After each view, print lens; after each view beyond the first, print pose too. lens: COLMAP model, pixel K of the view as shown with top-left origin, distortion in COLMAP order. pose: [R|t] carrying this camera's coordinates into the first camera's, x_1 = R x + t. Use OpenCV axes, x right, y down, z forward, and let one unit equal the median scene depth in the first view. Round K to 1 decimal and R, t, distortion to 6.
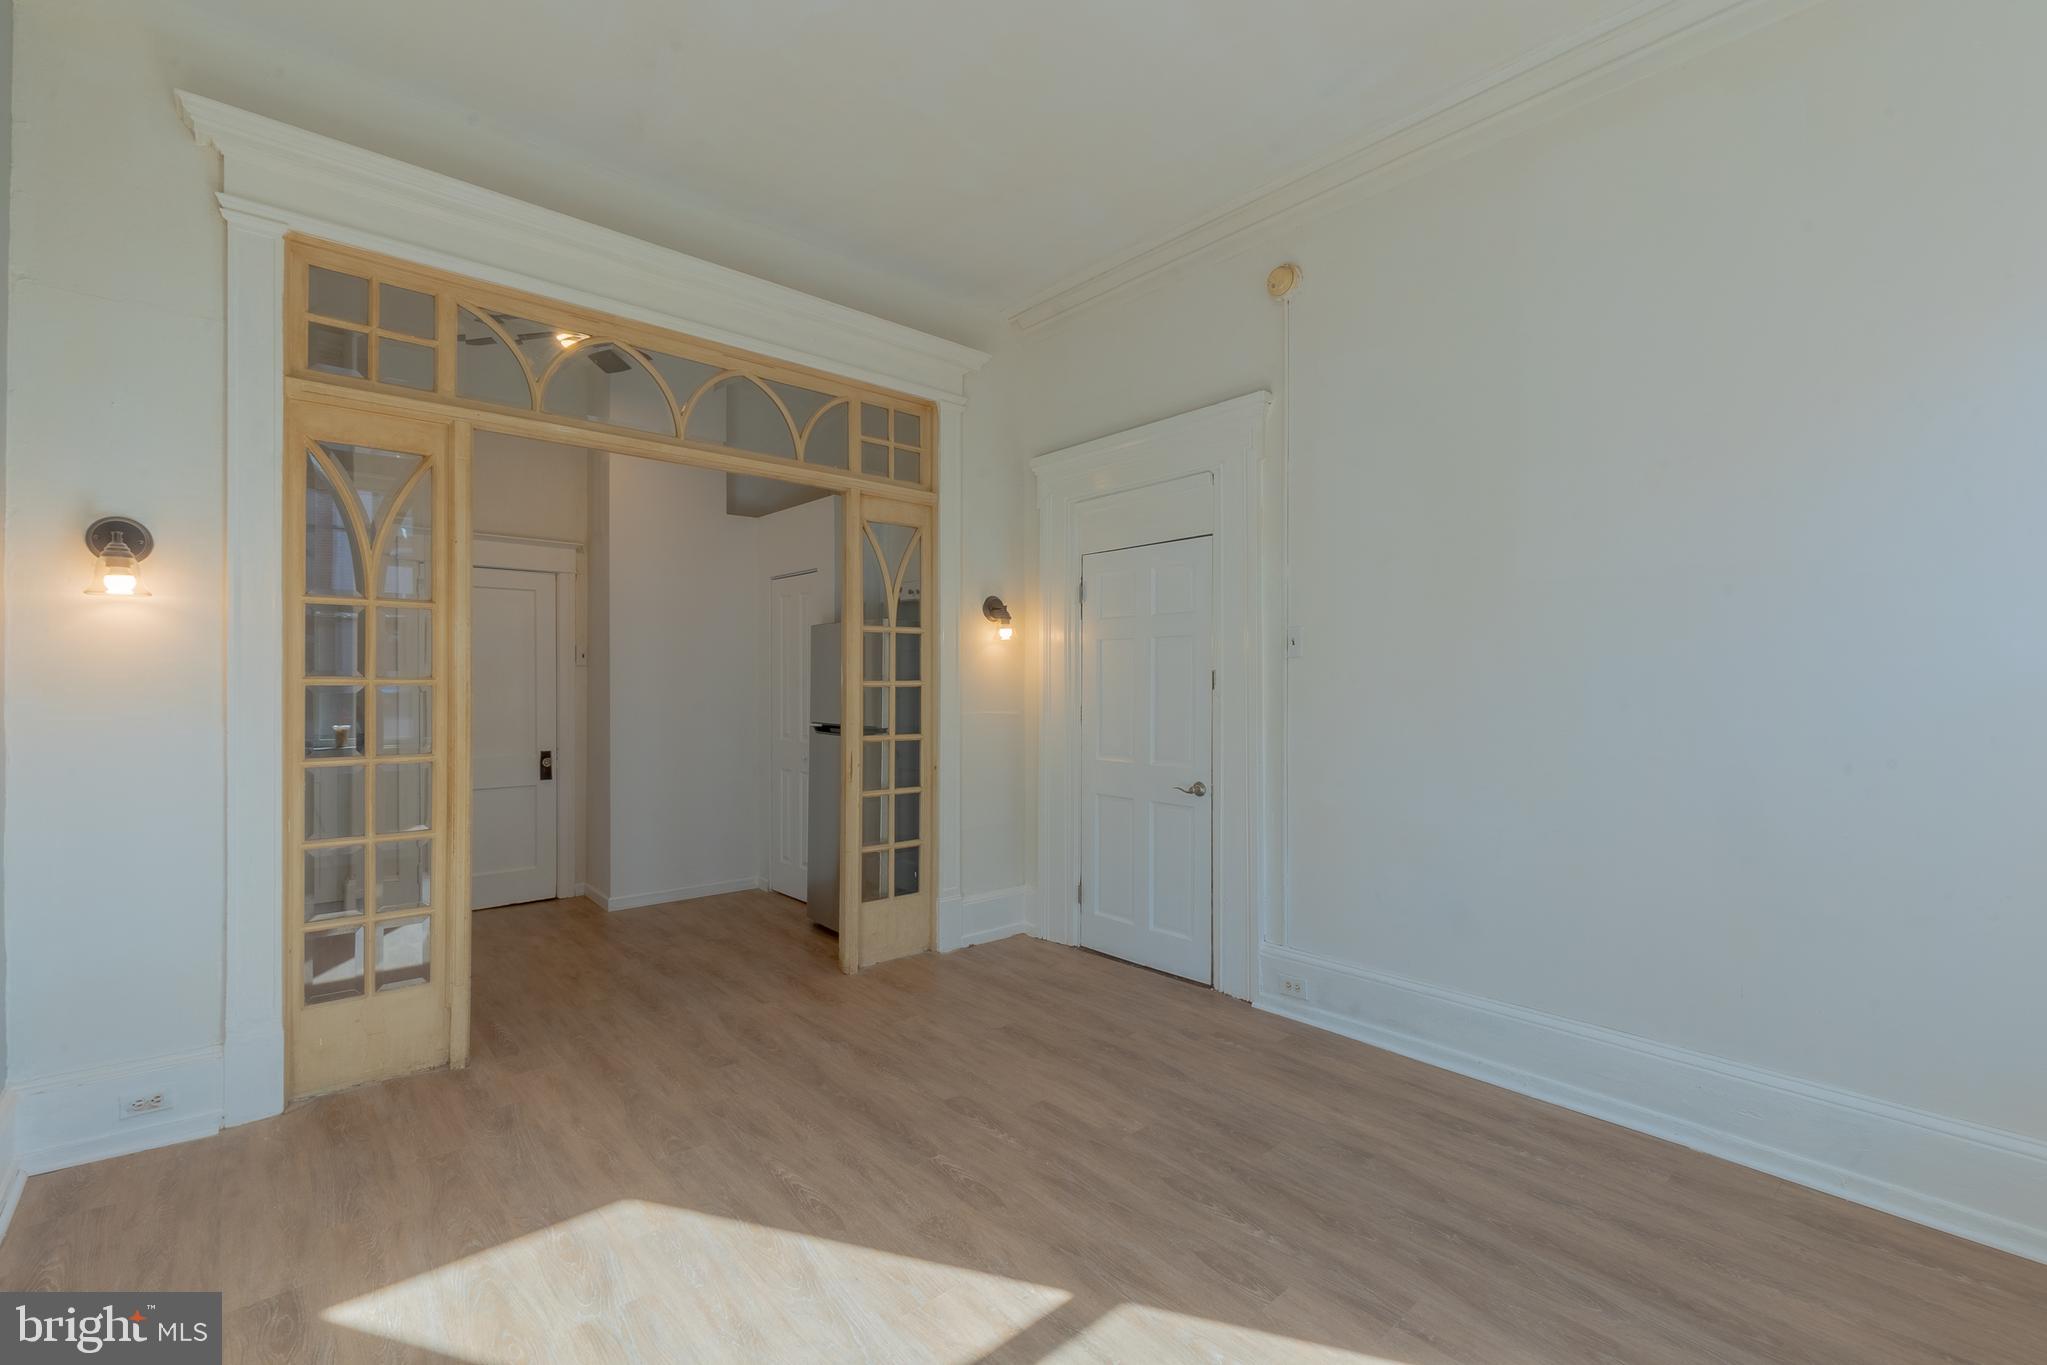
lens RADIAL K [[880.7, 0, 1013.4], [0, 880.7, 681.2], [0, 0, 1]] dist [0.007799, -0.002532]
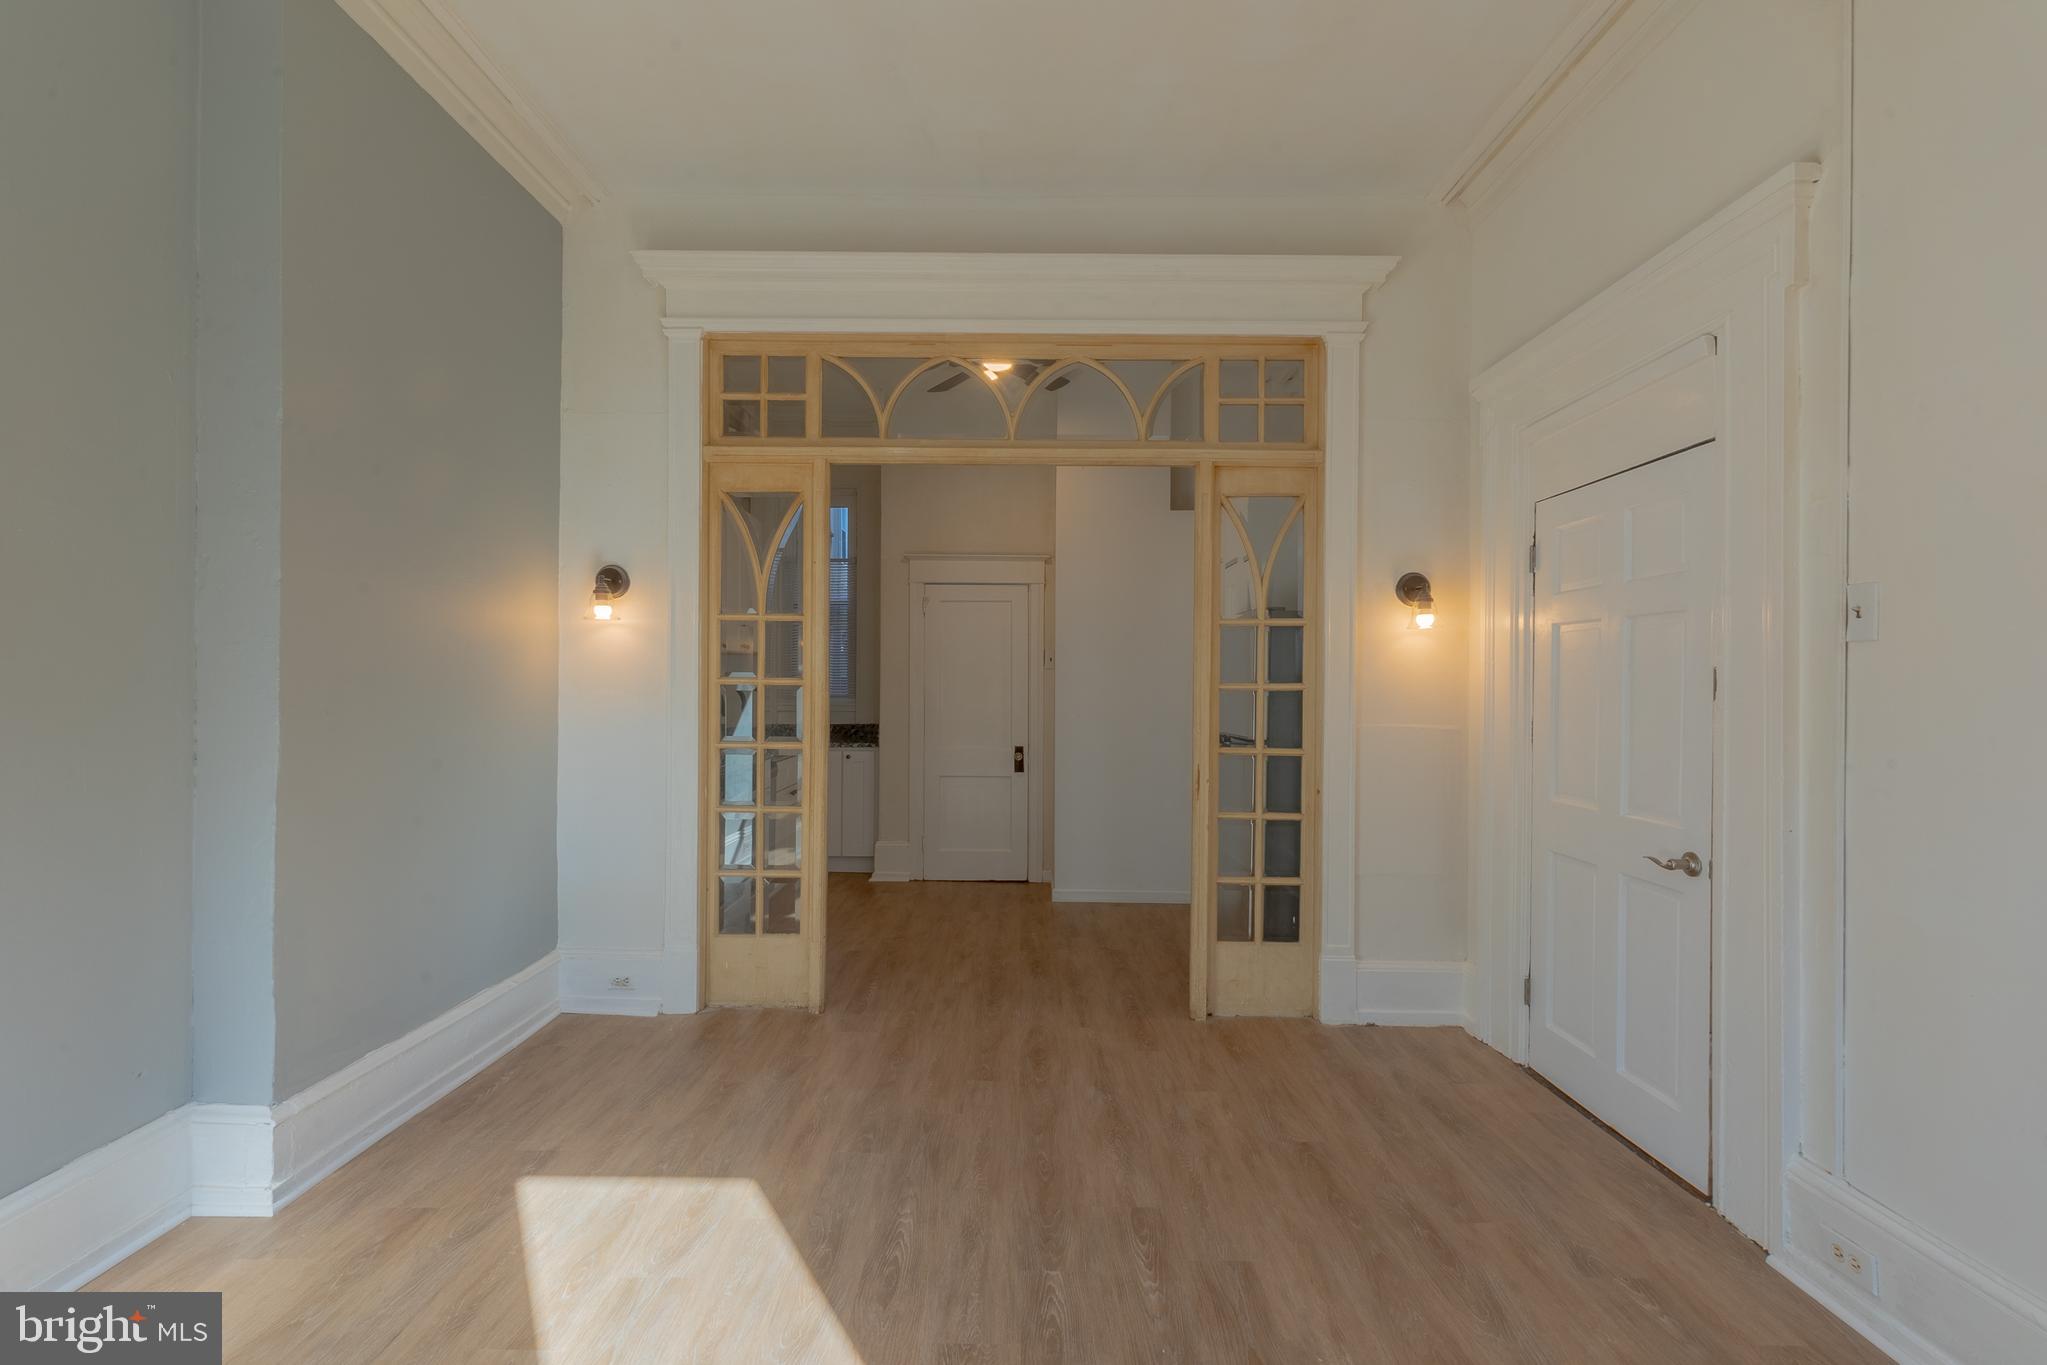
lens RADIAL K [[880.7, 0, 1012.4], [0, 880.7, 685.6], [0, 0, 1]] dist [0.007799, -0.002532]
pose [[0.746394, 0.005670, -0.665480, 0.307004], [-0.005649, 0.999982, 0.002184, 0.001251], [0.665480, 0.002130, 0.746412, 0.273125]]
